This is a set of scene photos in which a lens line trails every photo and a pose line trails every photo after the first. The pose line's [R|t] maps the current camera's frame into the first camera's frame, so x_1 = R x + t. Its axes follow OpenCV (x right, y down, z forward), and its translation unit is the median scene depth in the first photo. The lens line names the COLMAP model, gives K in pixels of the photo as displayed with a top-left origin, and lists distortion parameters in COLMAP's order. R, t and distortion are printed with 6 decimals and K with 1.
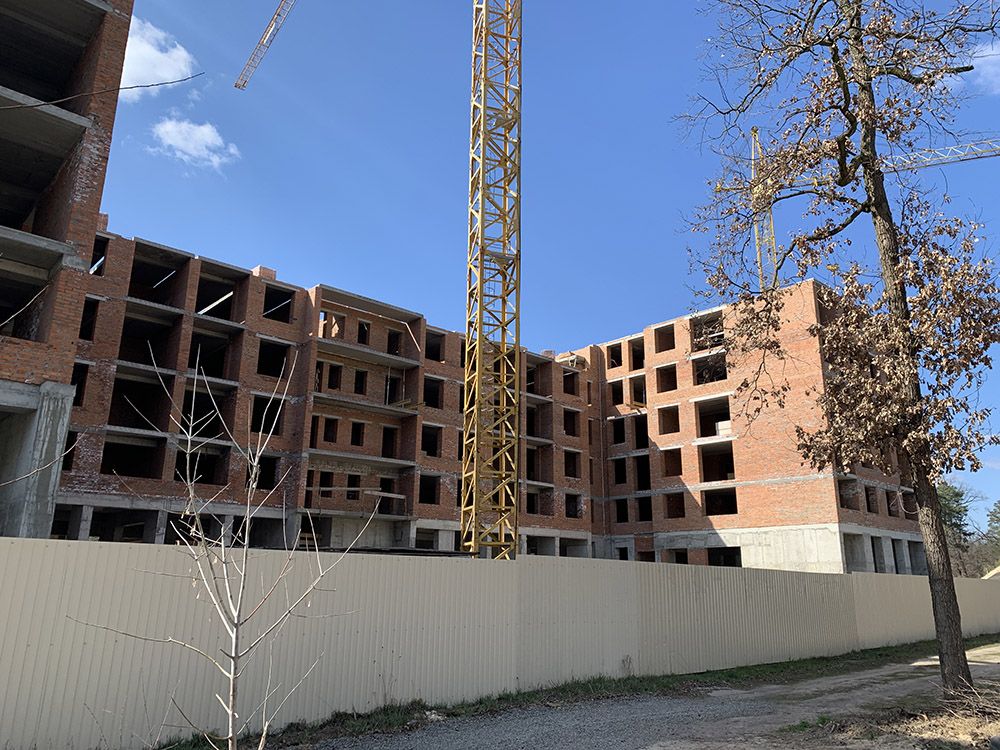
lens RADIAL K [[765.2, 0, 499.5], [0, 765.2, 360.2], [0, 0, 1]] dist [0.026900, -0.022011]
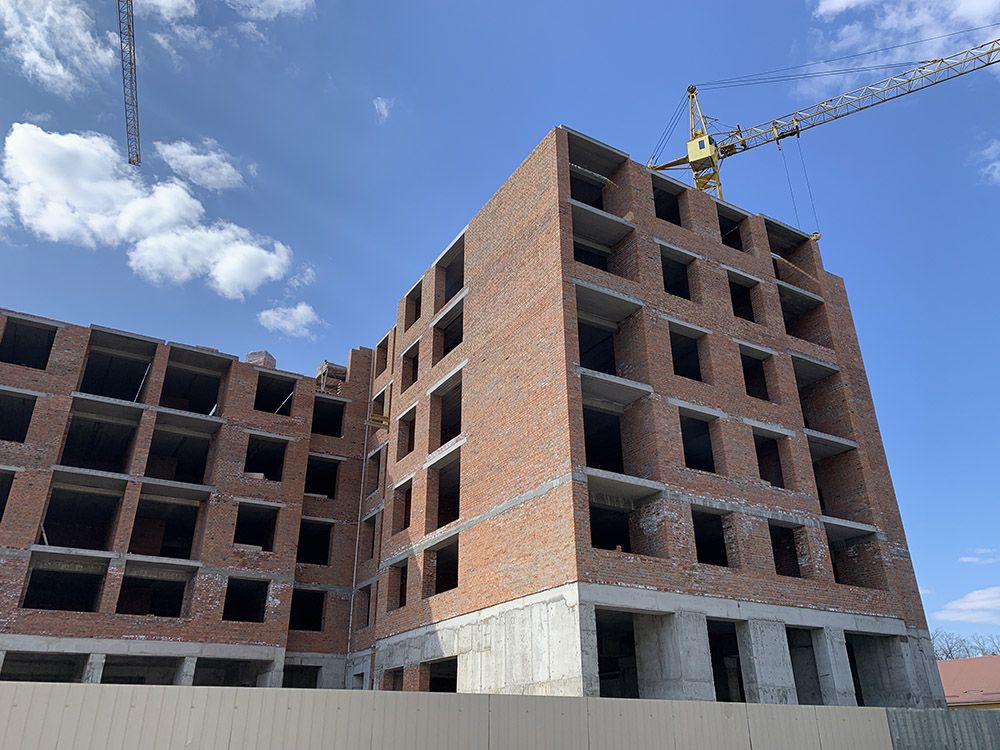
lens RADIAL K [[765.2, 0, 503.1], [0, 765.2, 356.7], [0, 0, 1]] dist [0.026900, -0.022011]
pose [[0.975660, -0.115304, -0.186529, 0.414988], [0.079088, 0.978377, -0.191111, 0.139886], [0.204532, 0.171708, 0.963682, 0.463927]]
